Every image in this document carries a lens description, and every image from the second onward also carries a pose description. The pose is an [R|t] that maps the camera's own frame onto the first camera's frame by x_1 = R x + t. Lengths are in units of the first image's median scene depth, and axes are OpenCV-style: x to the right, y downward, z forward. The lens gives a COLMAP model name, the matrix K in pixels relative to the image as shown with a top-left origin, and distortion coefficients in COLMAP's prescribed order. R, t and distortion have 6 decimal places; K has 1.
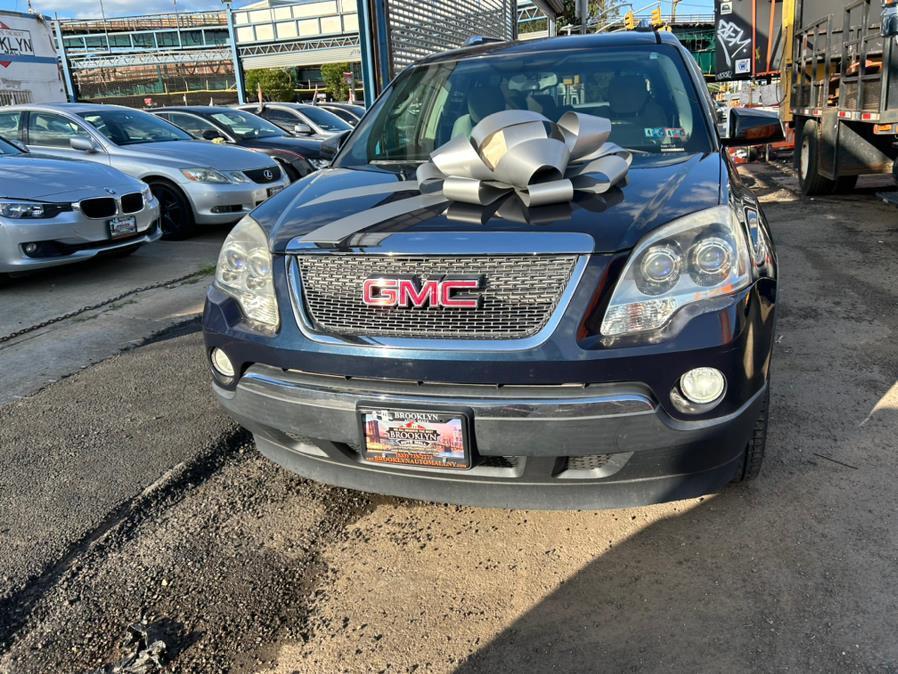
lens RADIAL K [[660.8, 0, 462.2], [0, 660.8, 338.2], [0, 0, 1]] dist [0.055237, -0.056178]
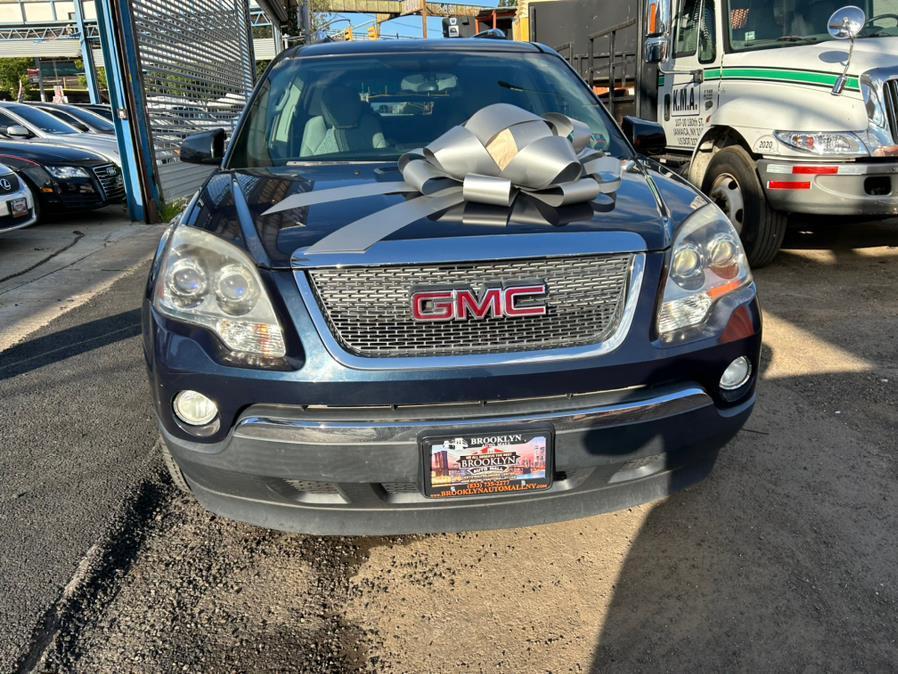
lens RADIAL K [[660.8, 0, 443.4], [0, 660.8, 351.5], [0, 0, 1]] dist [0.055237, -0.056178]
pose [[0.930054, -0.091587, 0.355824, -0.355395], [0.091624, 0.995652, 0.016790, -0.018349], [-0.355815, 0.016986, 0.934402, 0.141764]]
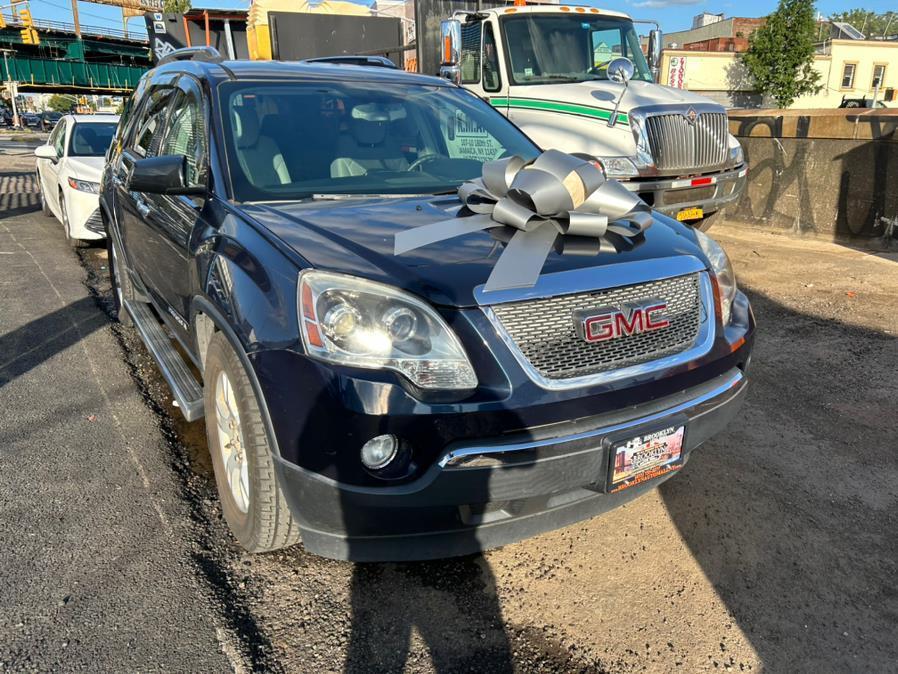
lens RADIAL K [[660.8, 0, 441.0], [0, 660.8, 344.4], [0, 0, 1]] dist [0.055237, -0.056178]
pose [[0.680075, -0.174857, 0.711985, -0.844246], [0.185275, 0.980610, 0.063857, -0.128172], [-0.709346, 0.088485, 0.699285, 0.378825]]
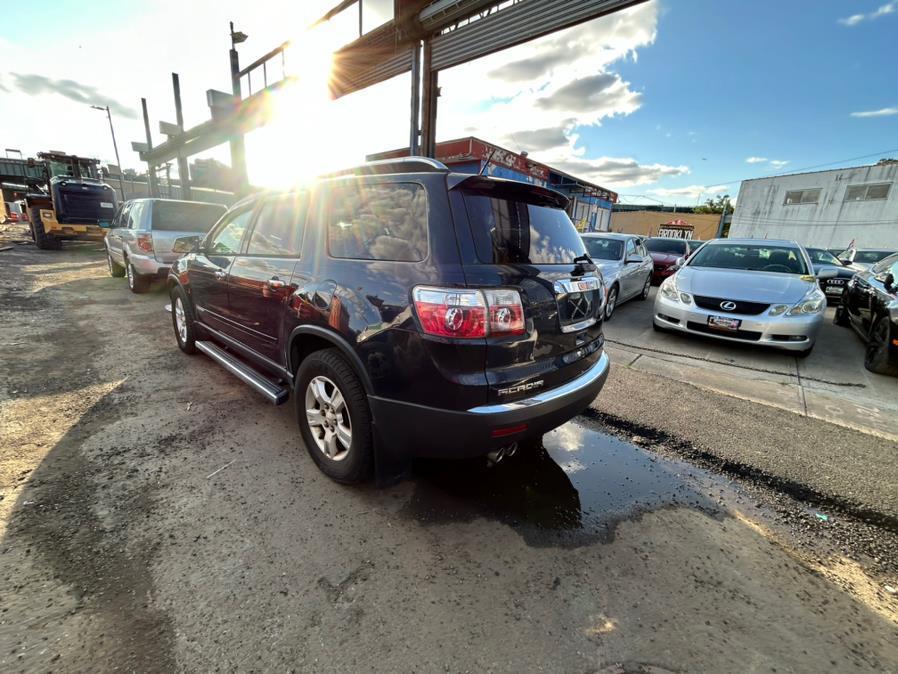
lens RADIAL K [[363.0, 0, 453.5], [0, 363.0, 336.1], [0, 0, 1]] dist [0.007813, -0.000943]
pose [[-0.430627, 0.255037, -0.865746, 1.486326], [-0.319919, 0.853824, 0.410654, -1.050793], [0.843927, 0.453807, -0.286088, 2.798984]]
